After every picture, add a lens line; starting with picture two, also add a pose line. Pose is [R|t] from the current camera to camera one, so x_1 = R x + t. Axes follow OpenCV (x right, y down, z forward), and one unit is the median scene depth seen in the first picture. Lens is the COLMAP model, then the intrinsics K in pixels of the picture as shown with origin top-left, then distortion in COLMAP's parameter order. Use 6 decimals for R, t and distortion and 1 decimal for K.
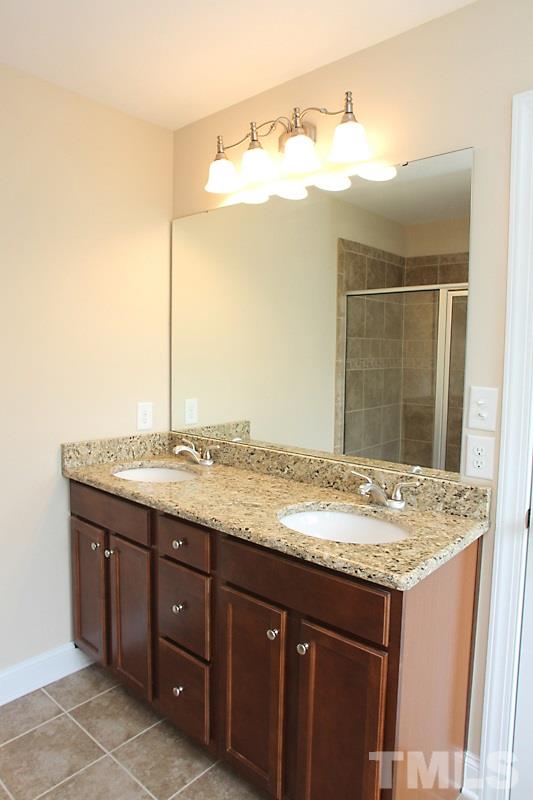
lens RADIAL K [[516.1, 0, 266.5], [0, 516.1, 400.0], [0, 0, 1]] dist [-0.078156, 0.045144]
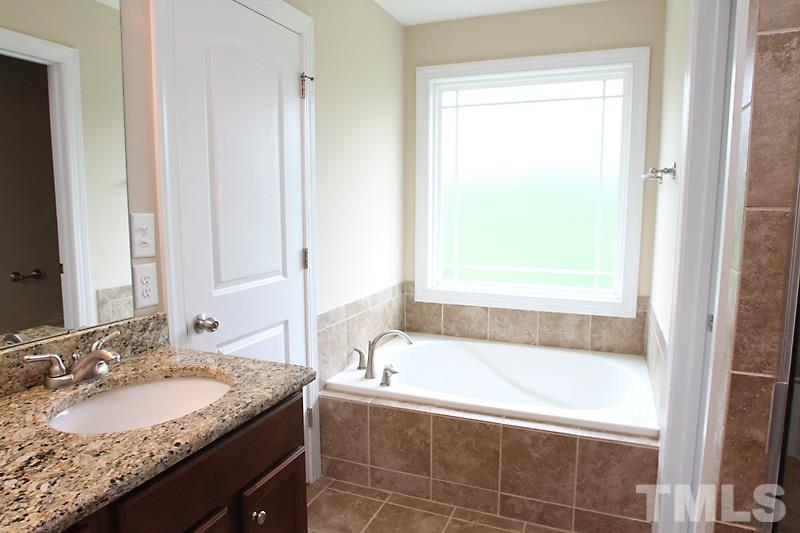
lens RADIAL K [[516.1, 0, 396.0], [0, 516.1, 264.2], [0, 0, 1]] dist [-0.078156, 0.045144]
pose [[-0.326177, -0.126914, 0.936750, -0.653237], [0.078679, 0.983863, 0.160693, -0.046257], [-0.942029, 0.126117, -0.310928, 0.866778]]
